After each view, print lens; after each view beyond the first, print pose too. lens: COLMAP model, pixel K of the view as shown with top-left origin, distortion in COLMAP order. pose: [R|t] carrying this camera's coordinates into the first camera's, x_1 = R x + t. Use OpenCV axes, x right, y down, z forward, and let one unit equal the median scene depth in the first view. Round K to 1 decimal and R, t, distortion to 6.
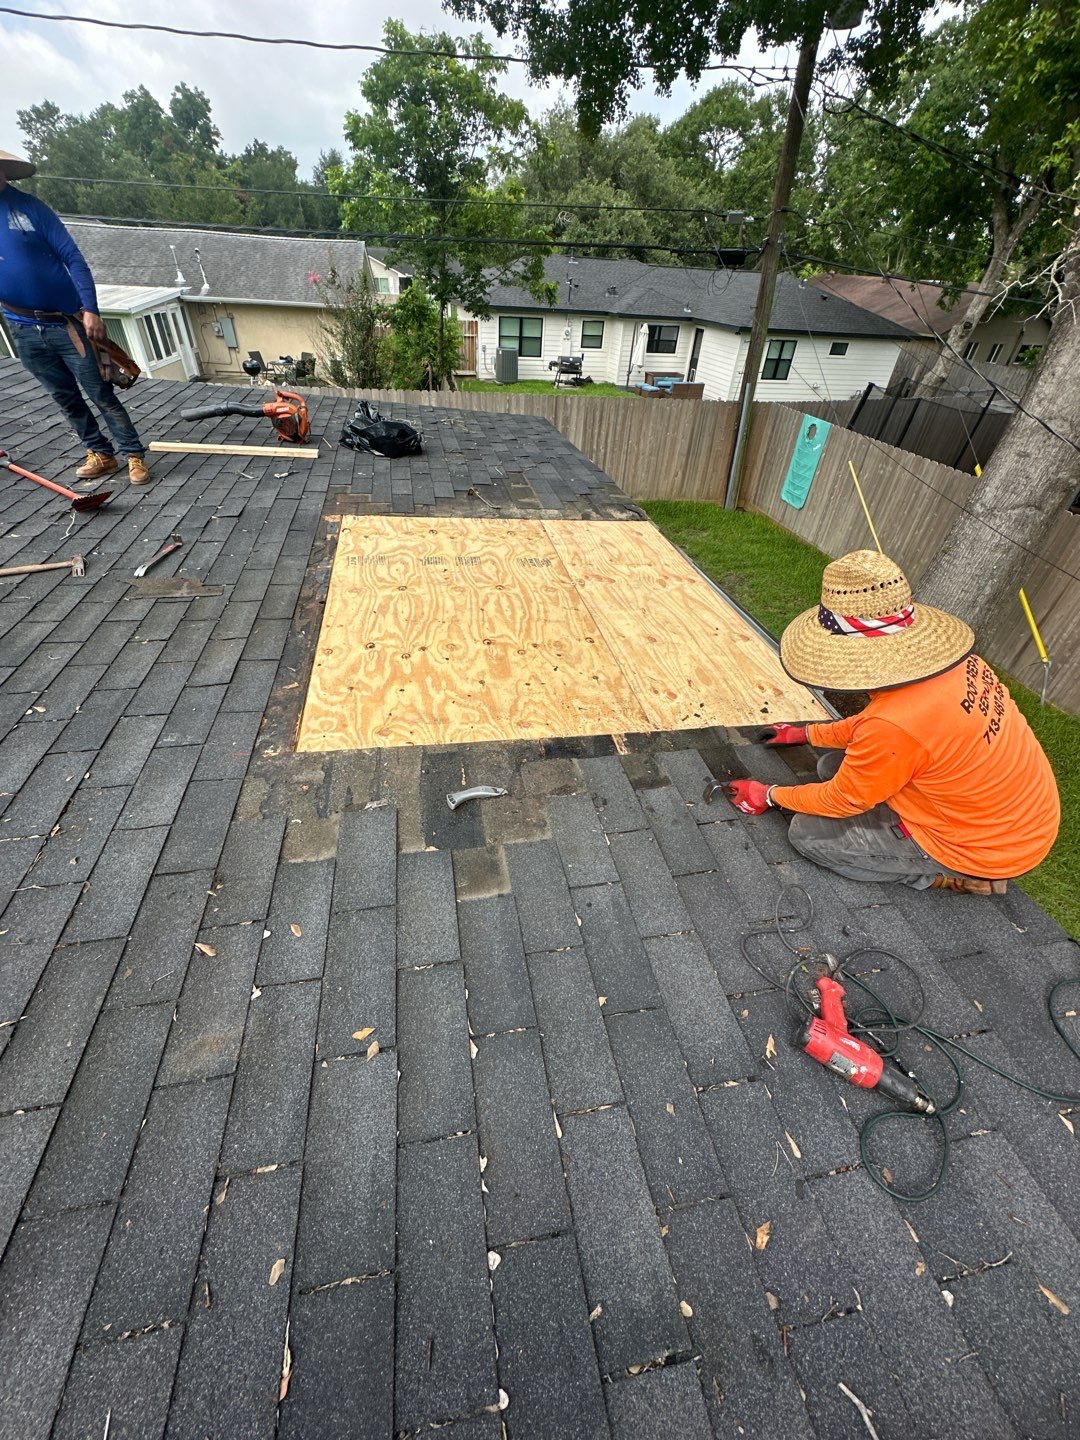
lens RADIAL K [[574.4, 0, 539.3], [0, 574.4, 719.5], [0, 0, 1]] dist [-0.002924, 0.000443]
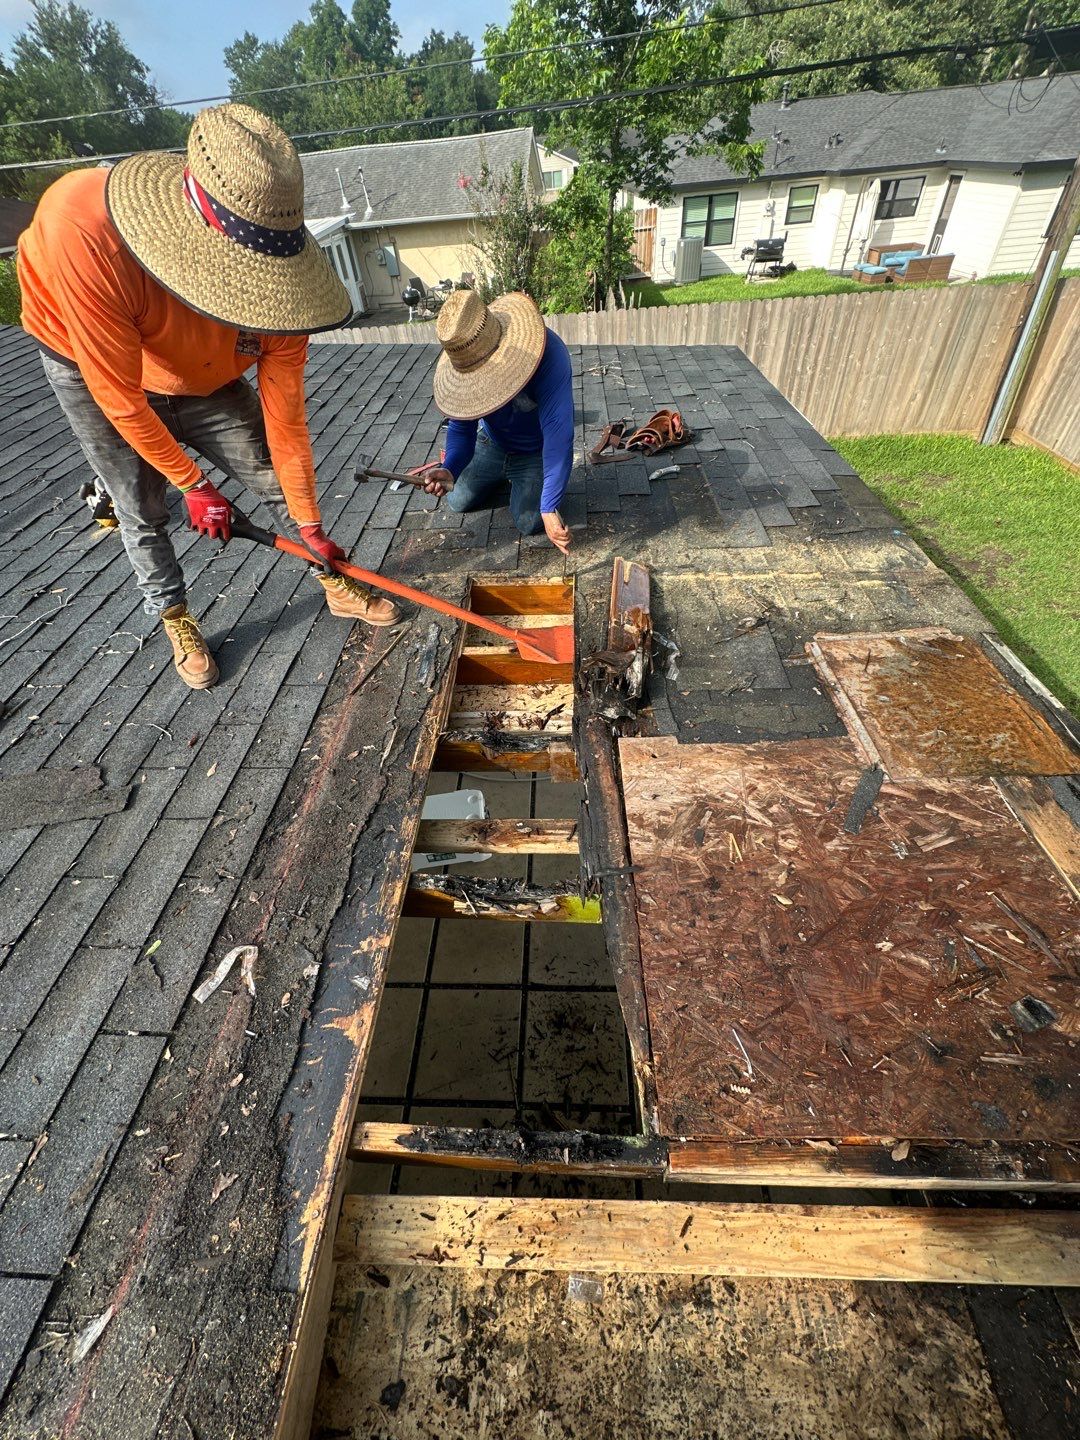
lens RADIAL K [[574.4, 0, 541.3], [0, 574.4, 719.3], [0, 0, 1]] dist [-0.002924, 0.000443]
pose [[0.964931, 0.075180, -0.251506, -0.007666], [-0.044848, 0.991239, 0.124237, -0.096721], [0.258643, -0.108601, 0.959849, 0.137208]]
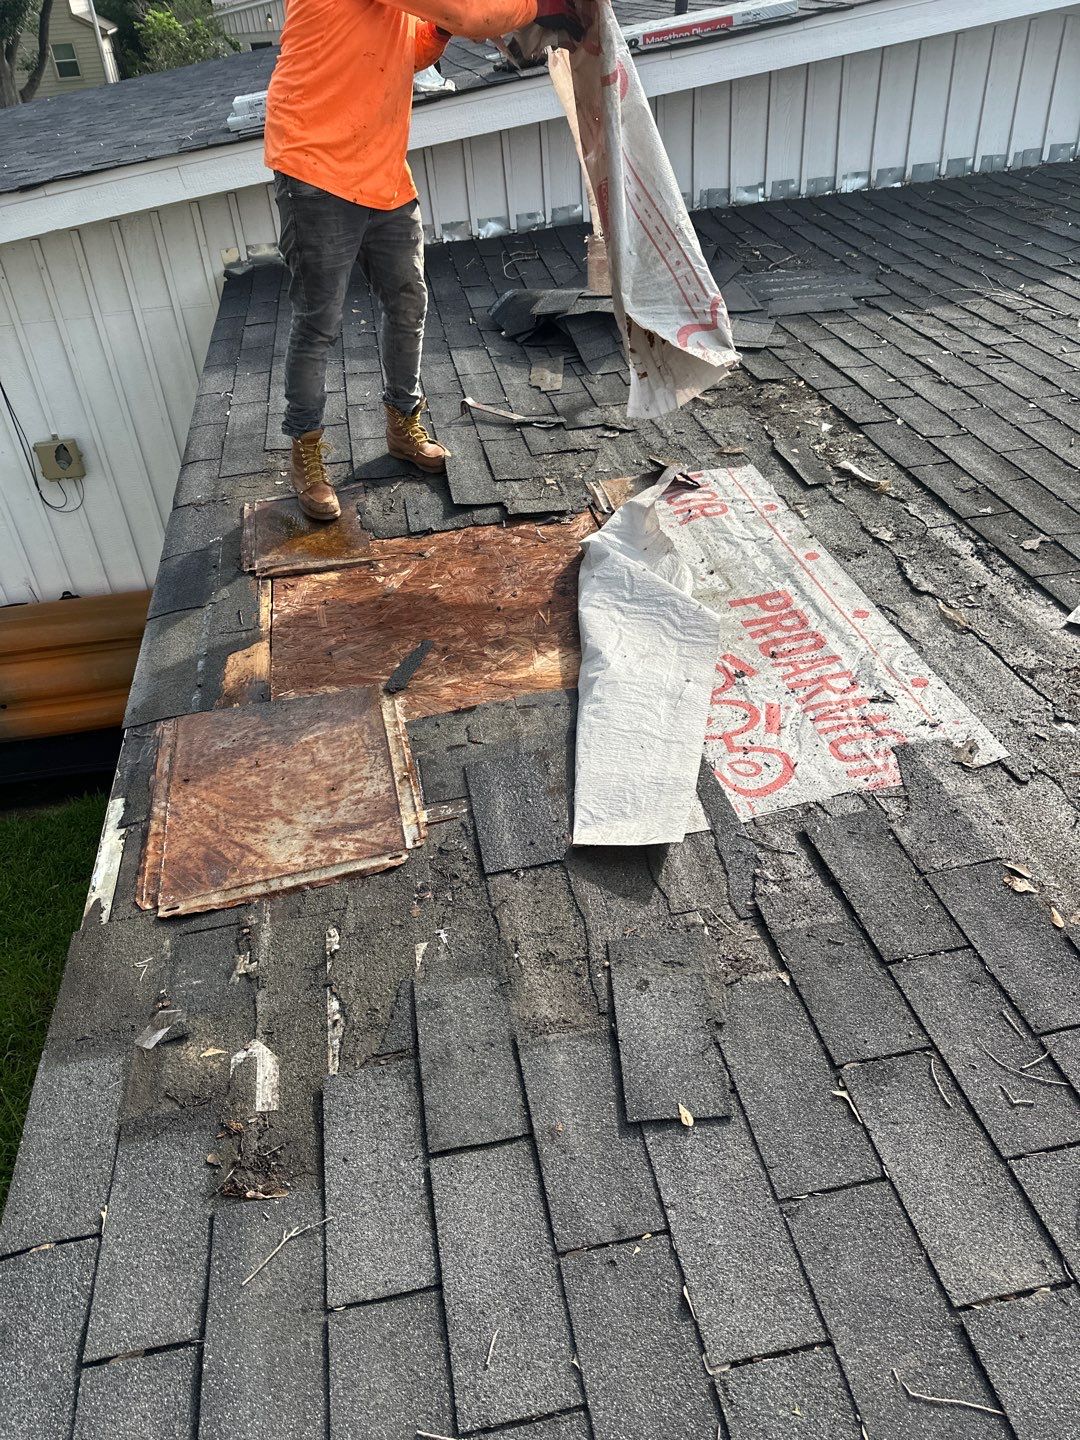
lens RADIAL K [[1018.2, 0, 552.6], [0, 1018.2, 724.7], [0, 0, 1]] dist [0.050702, -0.076511]
pose [[-0.999973, -0.005621, -0.004649, 0.003251], [-0.005912, 0.251327, 0.967884, -0.280530], [-0.004272, 0.967886, -0.251353, 0.354336]]
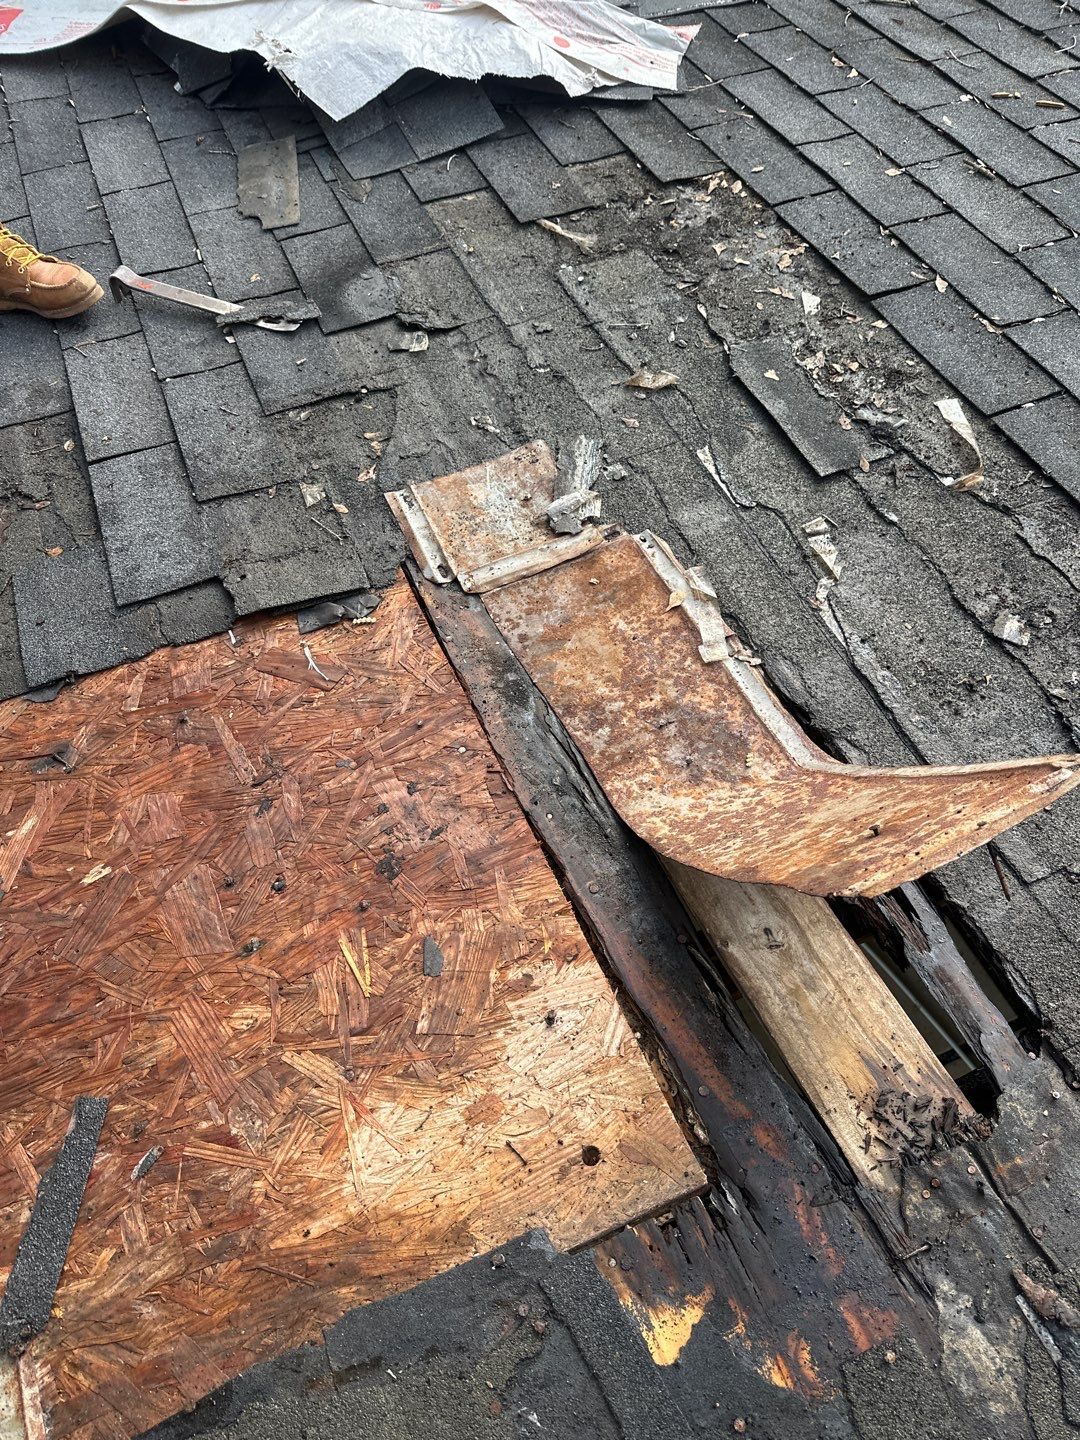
lens RADIAL K [[1018.2, 0, 546.5], [0, 1018.2, 726.6], [0, 0, 1]] dist [0.050702, -0.076511]
pose [[-0.978276, 0.151384, -0.141626, -0.004192], [-0.148469, -0.034839, 0.988303, -0.164224], [0.144679, 0.987861, 0.056558, 0.240737]]
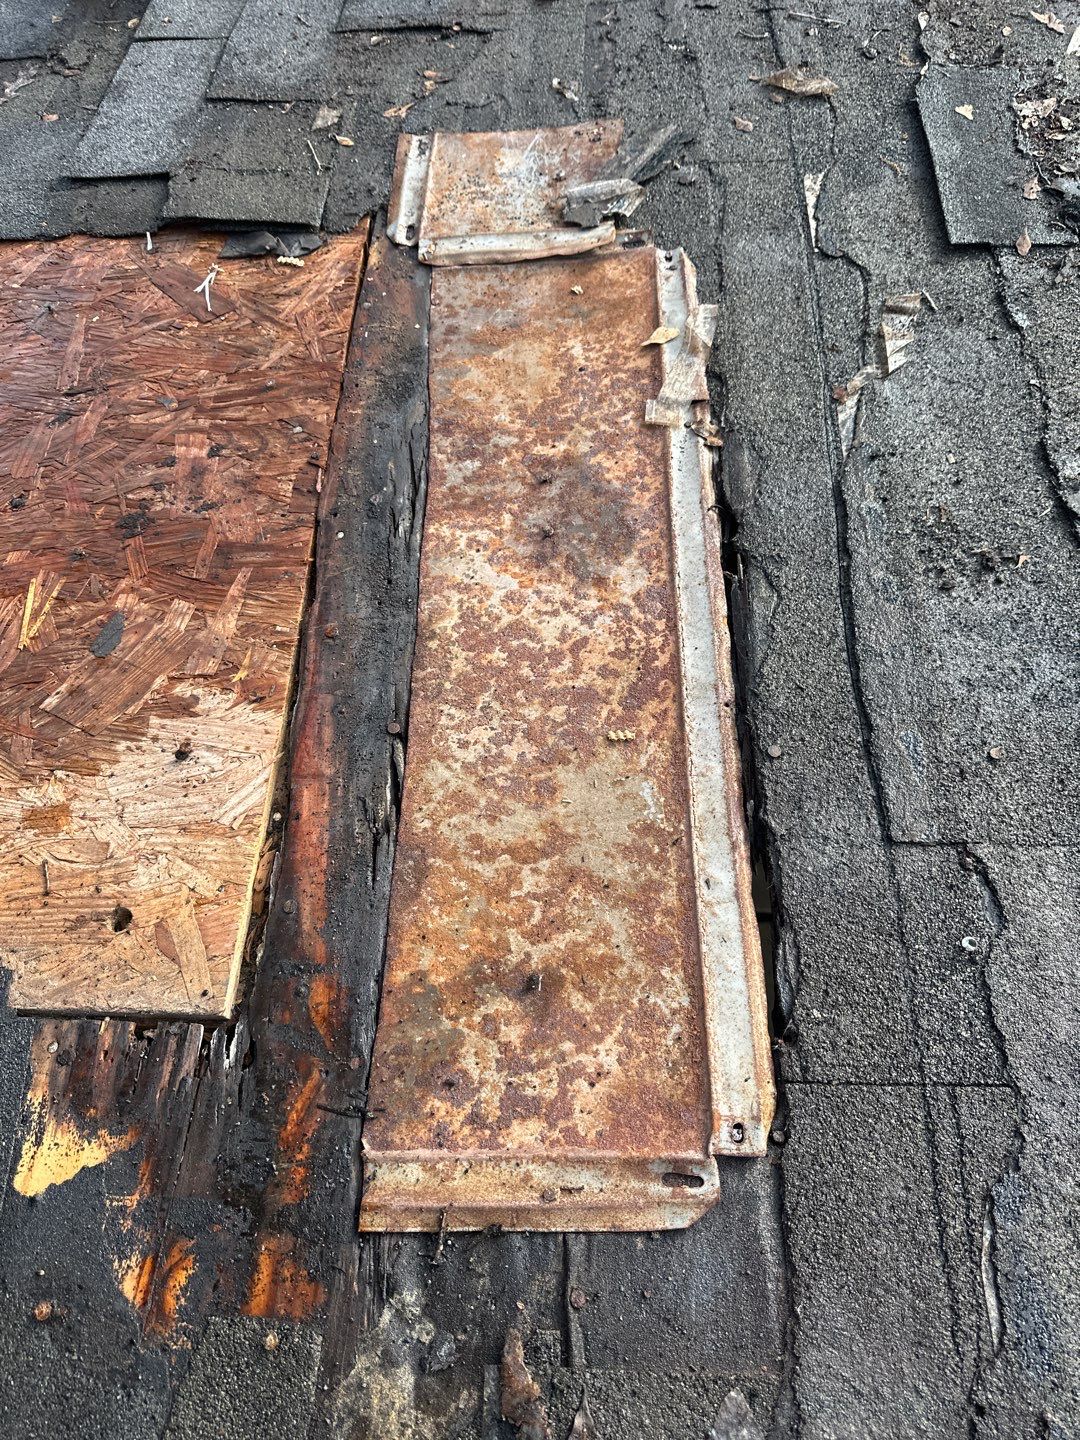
lens RADIAL K [[1018.2, 0, 532.4], [0, 1018.2, 715.3], [0, 0, 1]] dist [0.050702, -0.076511]
pose [[-0.970837, -0.204196, 0.125621, -0.050460], [0.153253, -0.125637, 0.980168, -0.135303], [-0.184363, 0.970834, 0.153266, 0.256327]]
